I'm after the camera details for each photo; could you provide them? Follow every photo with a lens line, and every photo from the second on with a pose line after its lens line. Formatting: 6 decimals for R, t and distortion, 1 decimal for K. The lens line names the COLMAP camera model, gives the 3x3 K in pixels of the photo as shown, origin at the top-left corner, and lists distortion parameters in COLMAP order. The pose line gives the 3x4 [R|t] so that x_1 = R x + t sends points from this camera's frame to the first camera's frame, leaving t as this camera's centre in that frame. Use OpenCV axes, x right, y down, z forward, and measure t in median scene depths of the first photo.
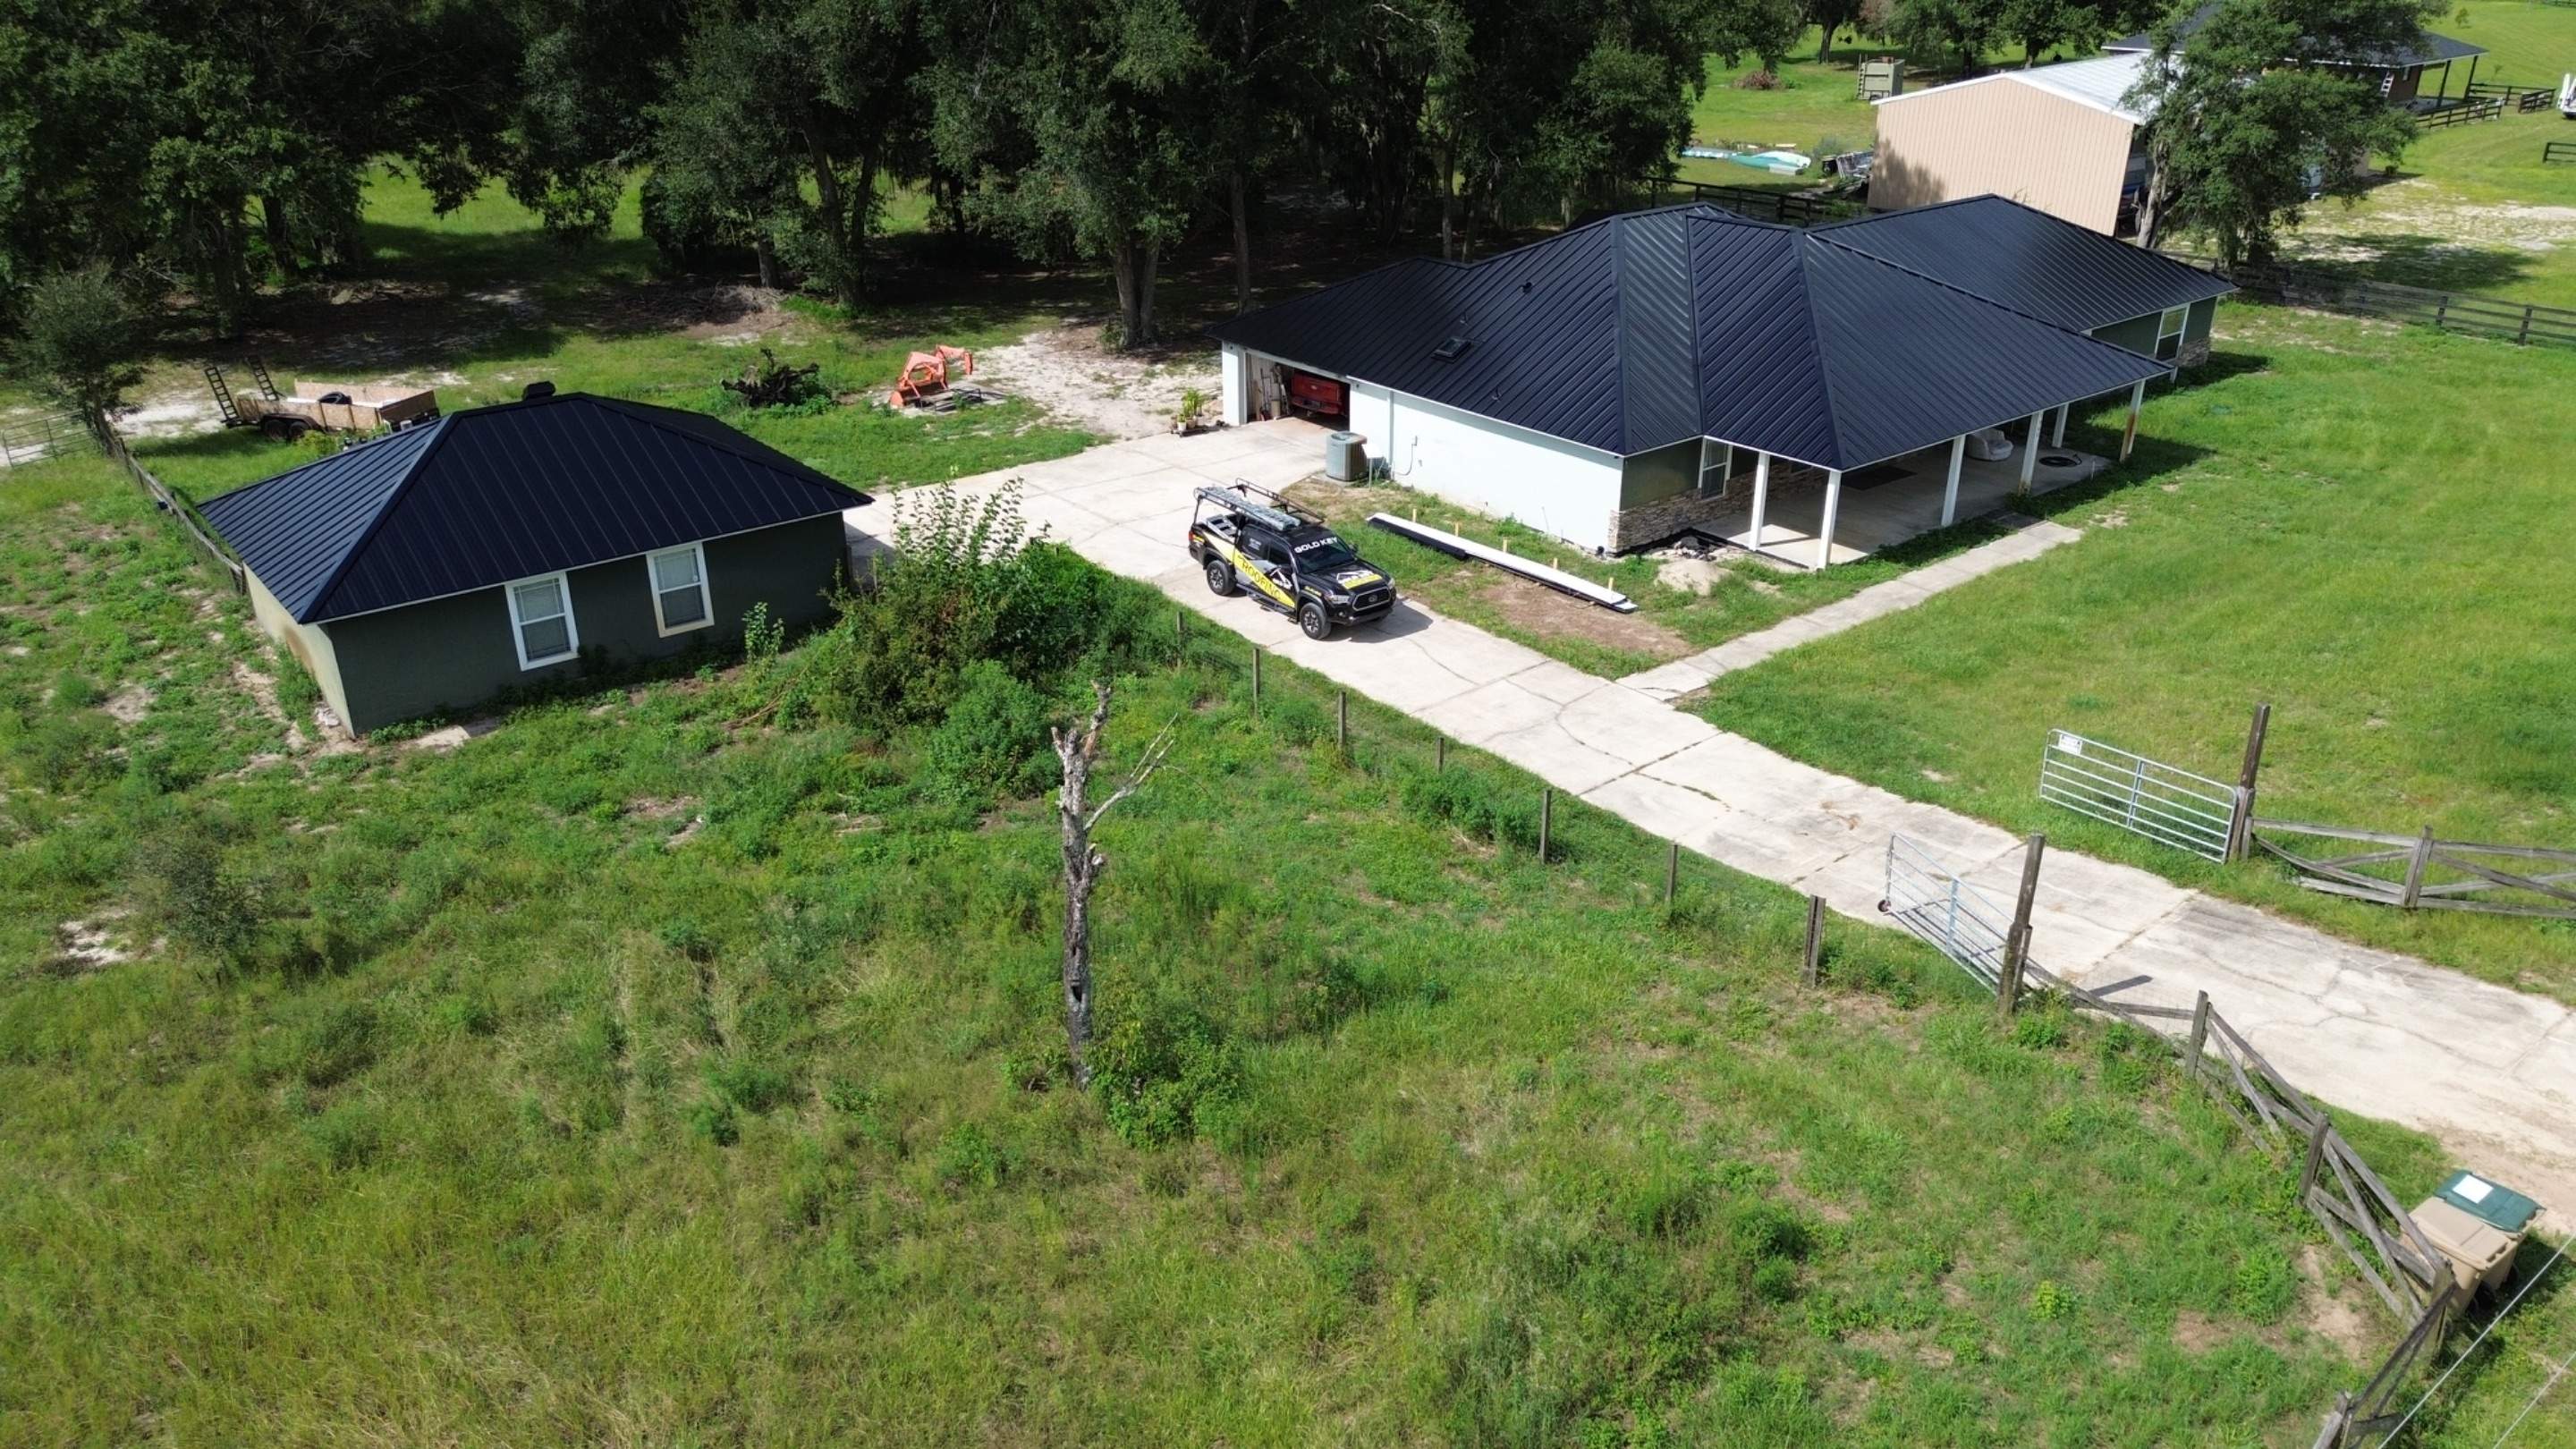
lens RADIAL K [[1825.6, 0, 1280.0], [0, 1825.6, 728.4], [0, 0, 1]] dist [0.066130, -0.061538]
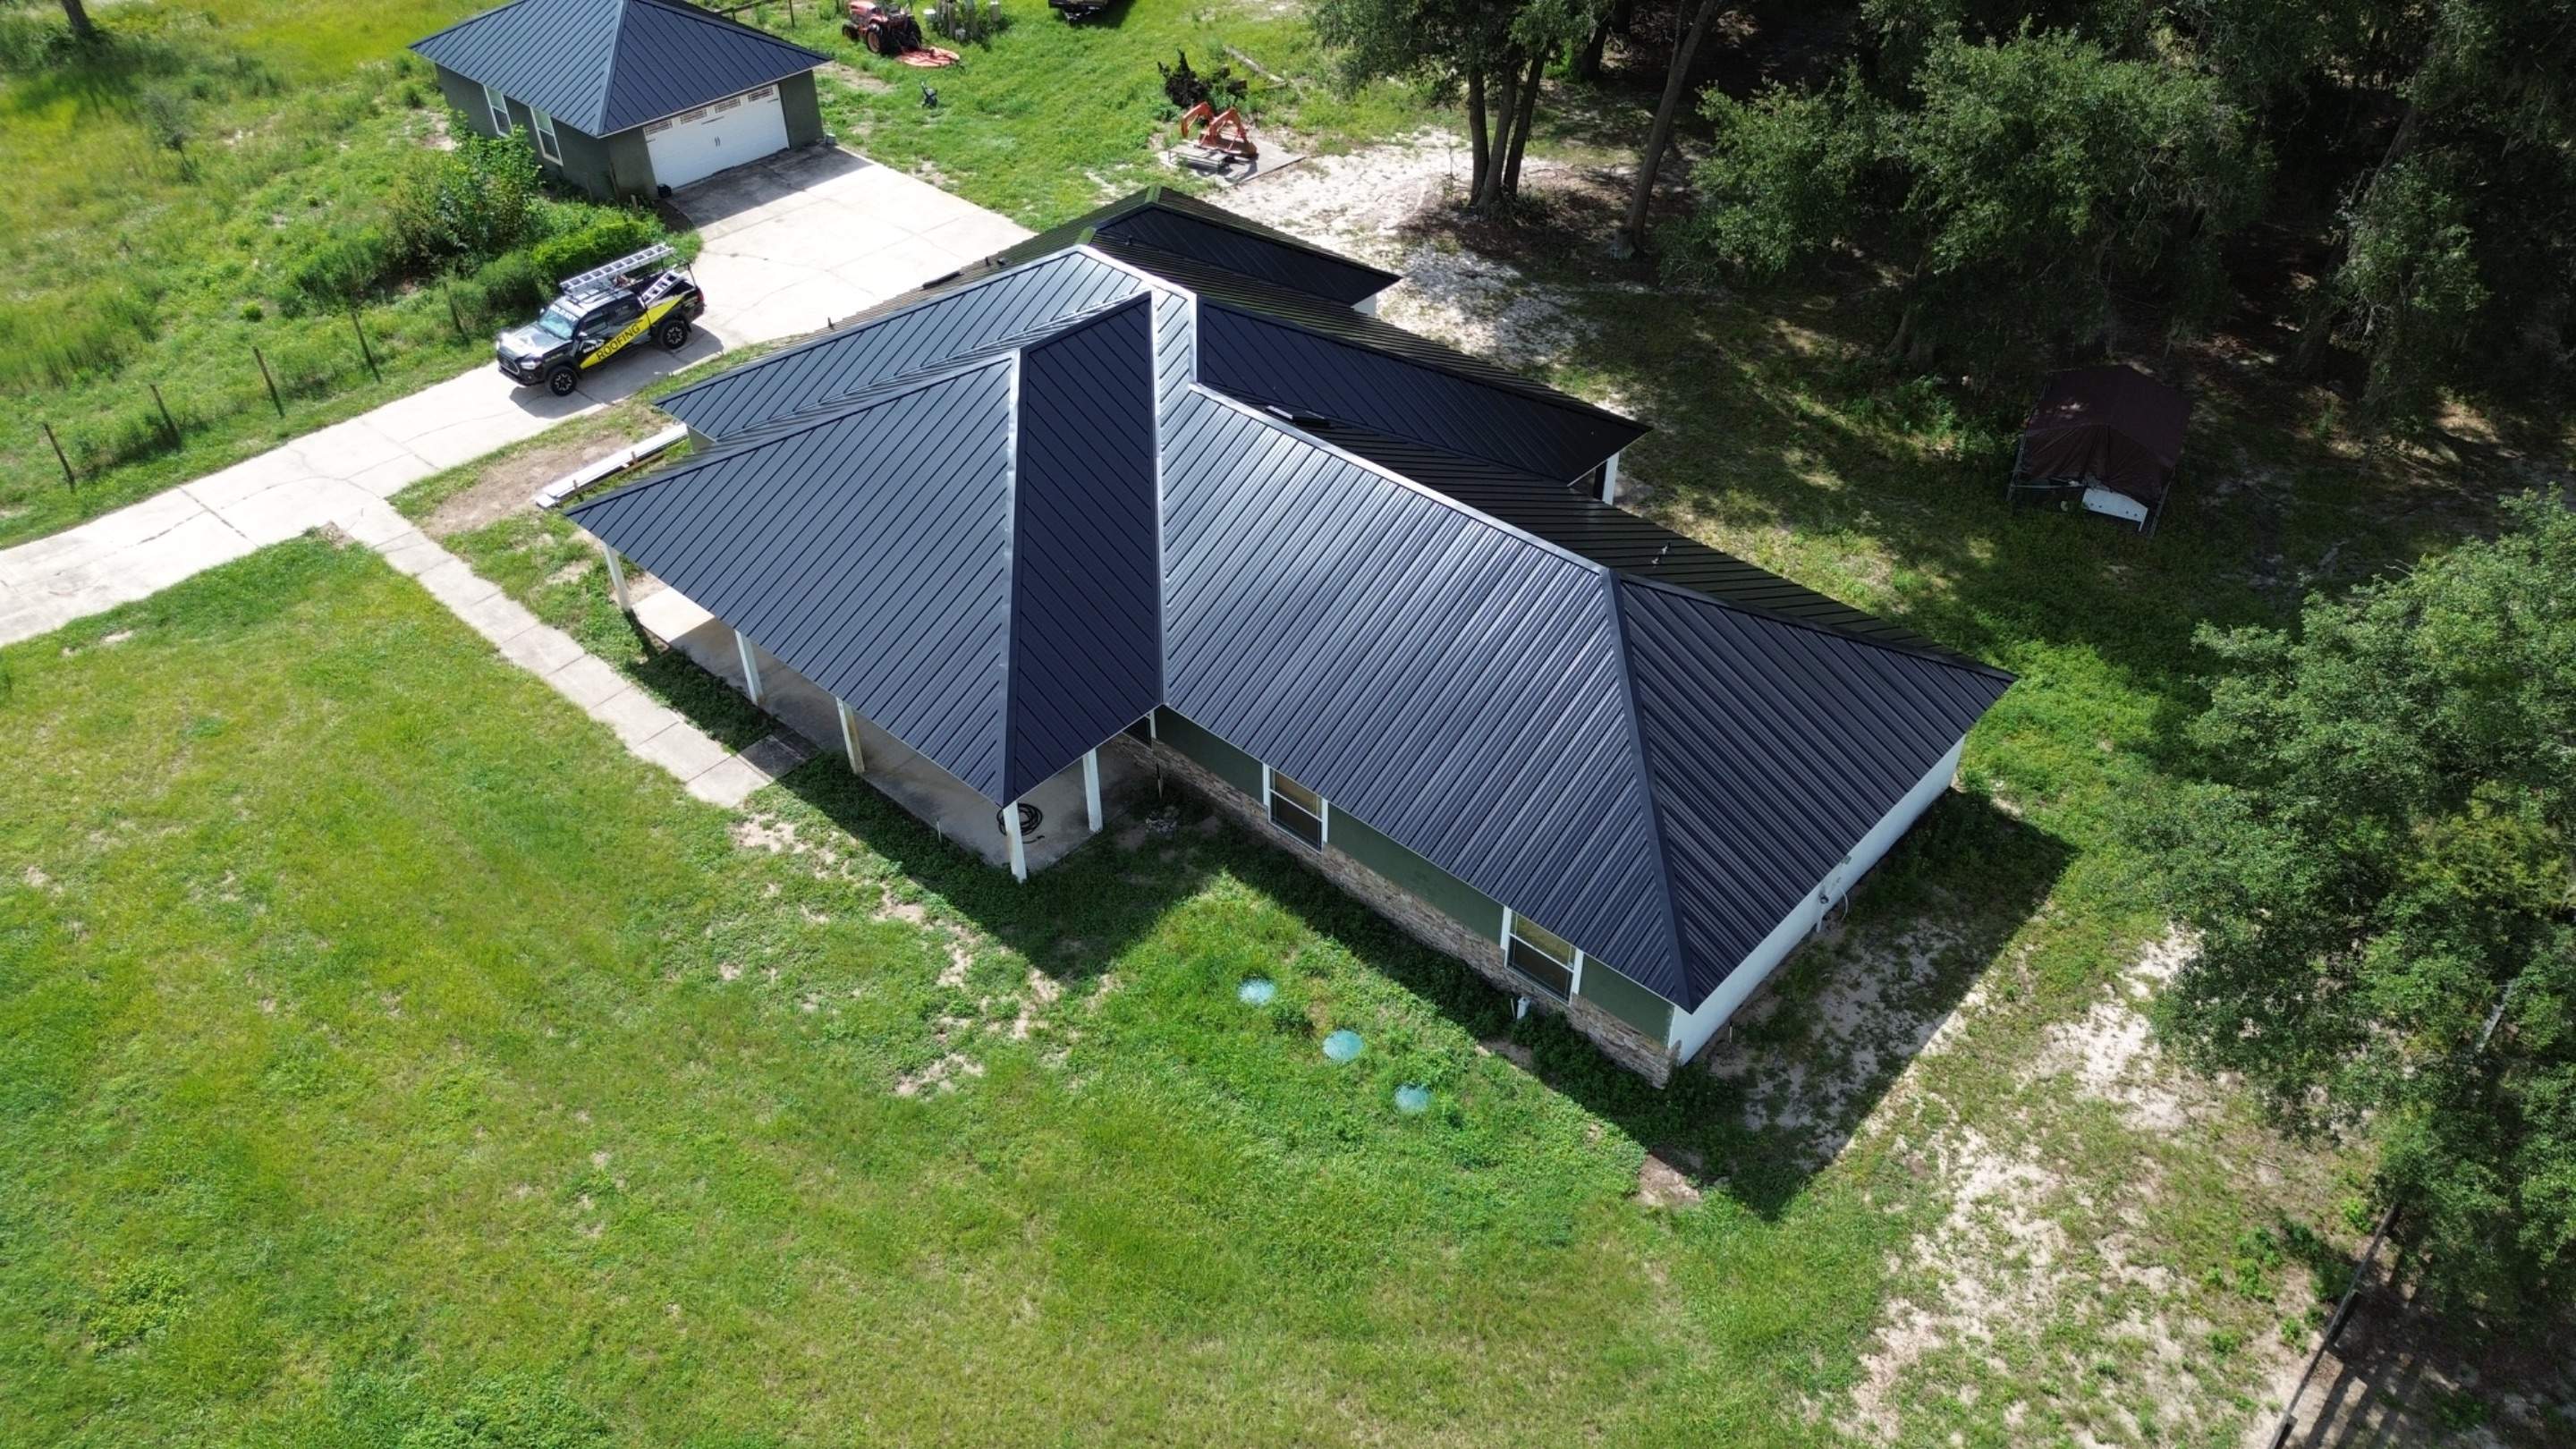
lens RADIAL K [[1828.4, 0, 1279.1], [0, 1828.4, 735.1], [0, 0, 1]] dist [0.059219, -0.050468]
pose [[0.163023, 0.634585, -0.755463, 1.135238], [-0.408626, 0.740375, 0.533732, -0.701271], [0.898025, 0.221691, 0.380006, 0.968820]]
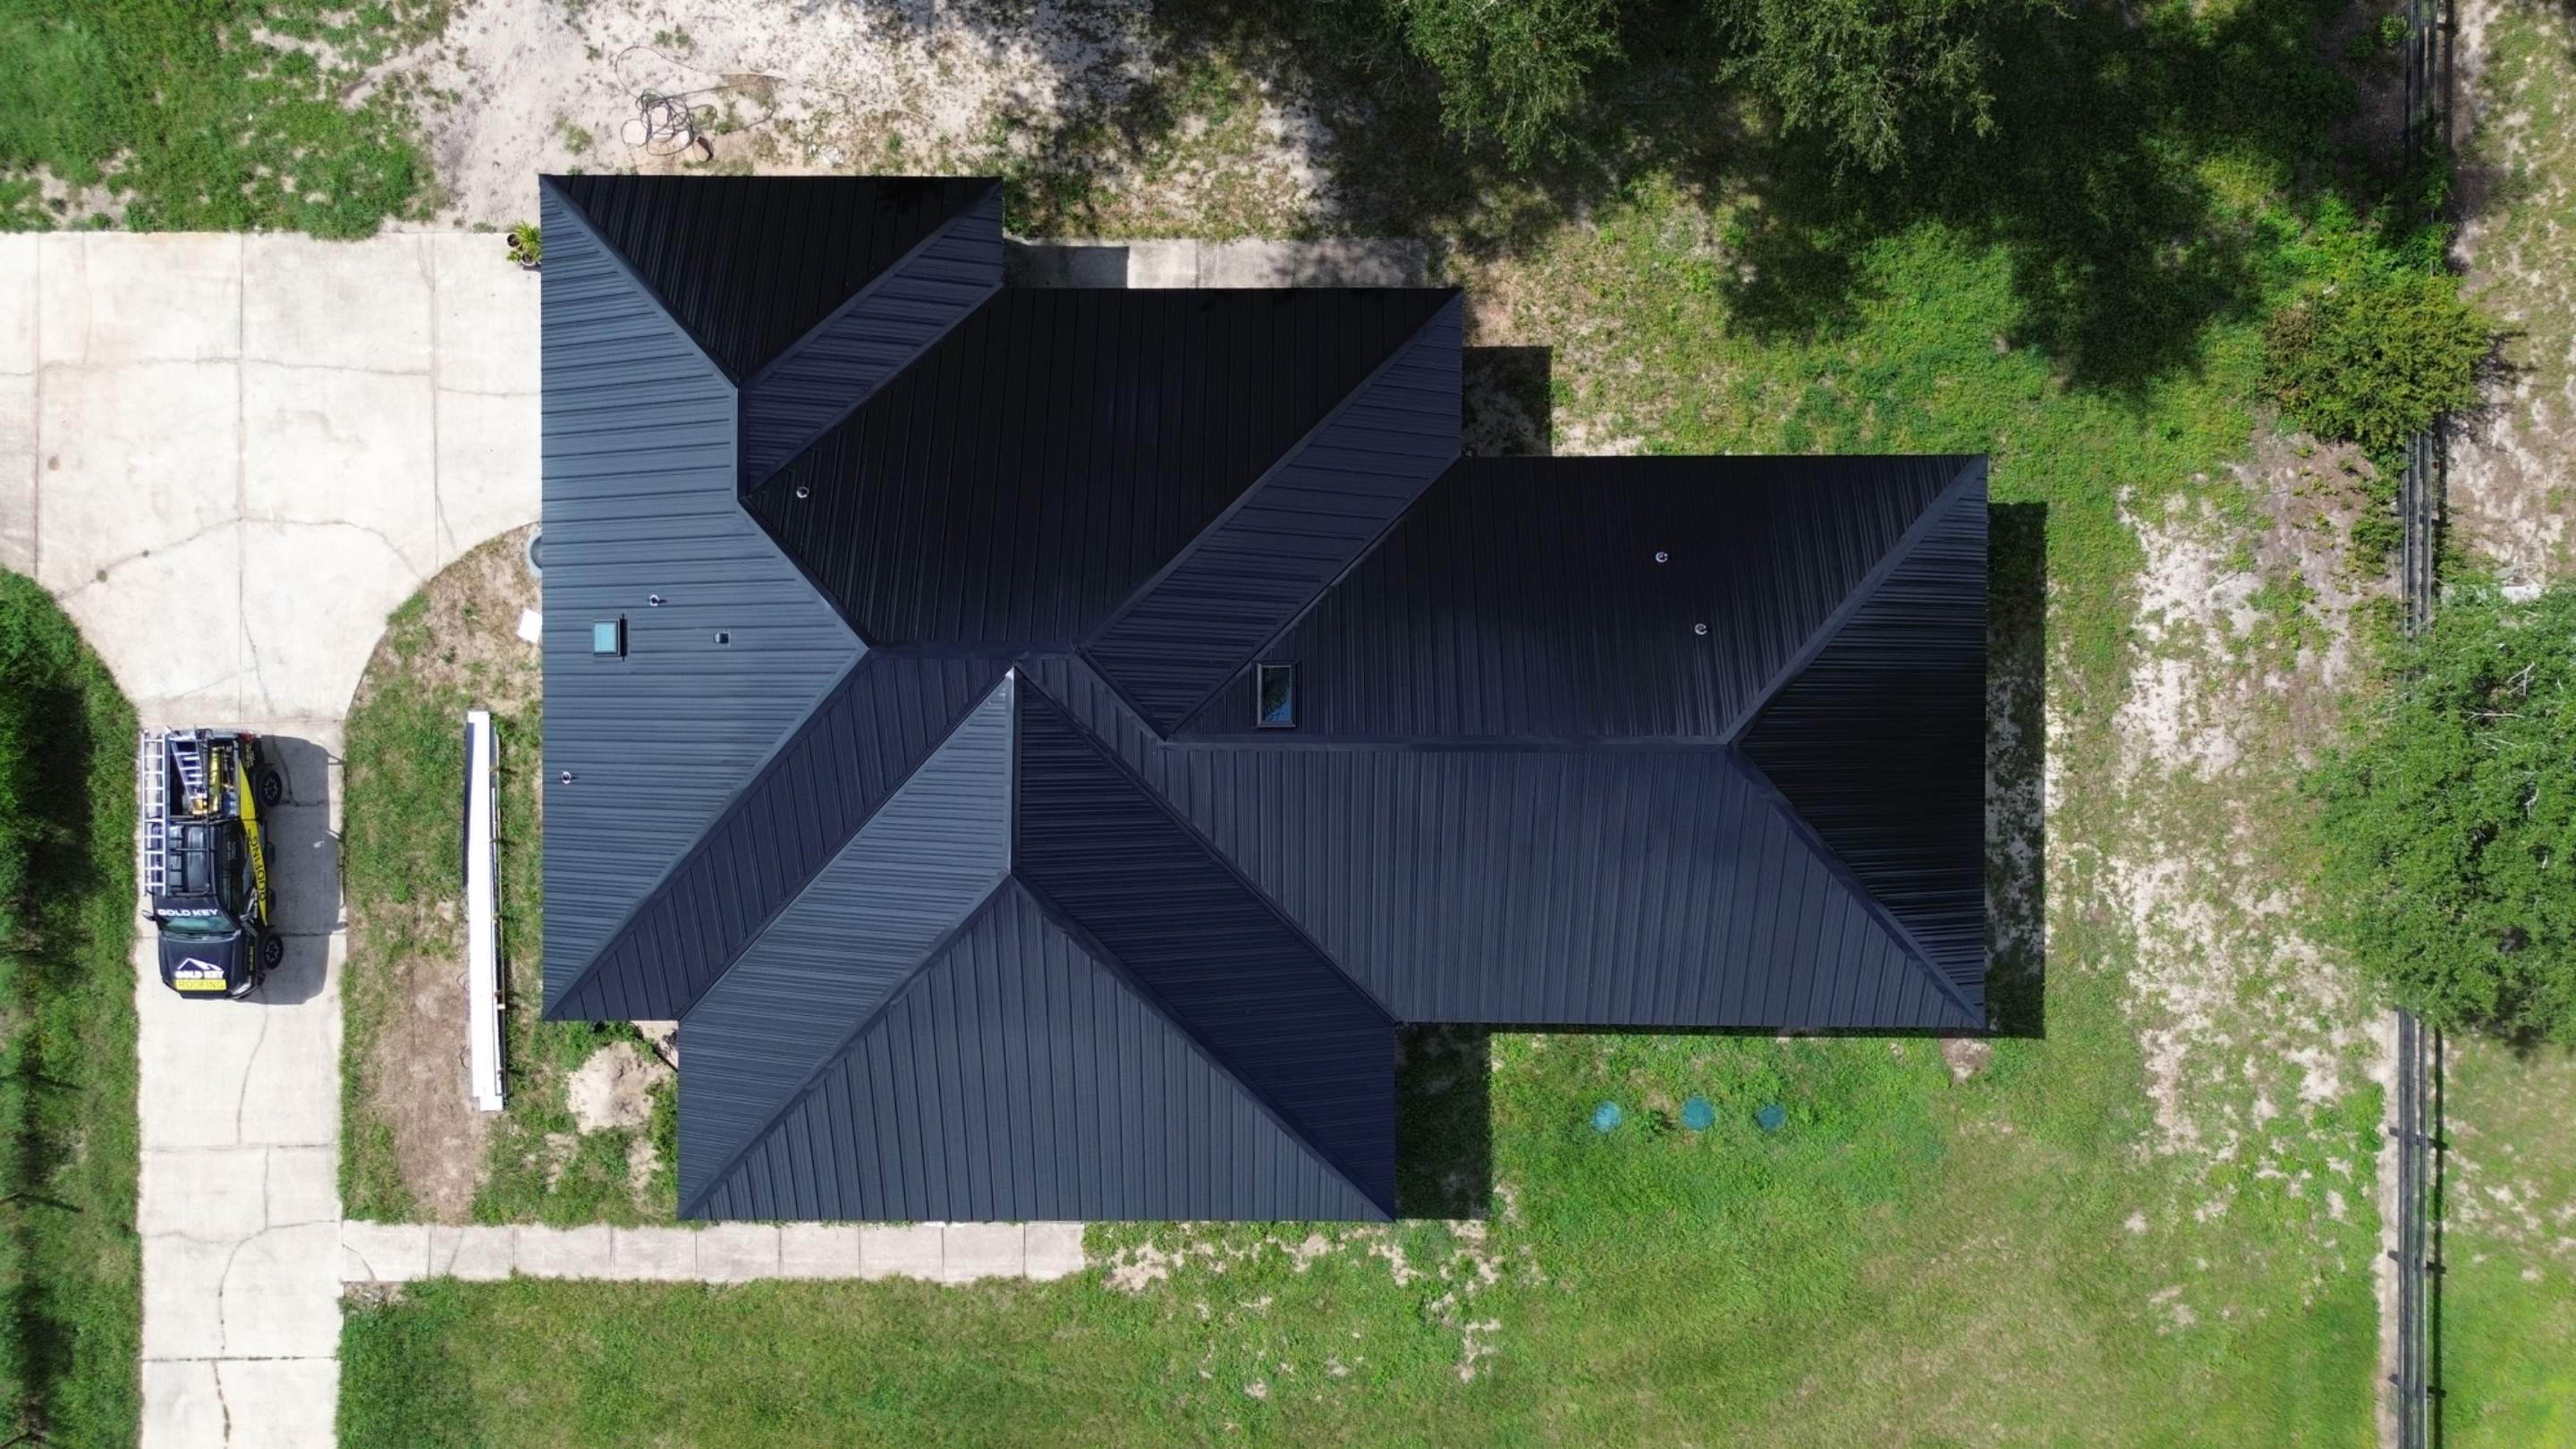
lens RADIAL K [[1825.6, 0, 1280.0], [0, 1825.6, 728.4], [0, 0, 1]] dist [0.066130, -0.061538]
pose [[0.781957, 0.623319, 0.004059, 0.371124], [-0.257121, 0.316614, 0.913041, -1.073701], [0.567831, -0.715003, 0.407847, 0.944360]]
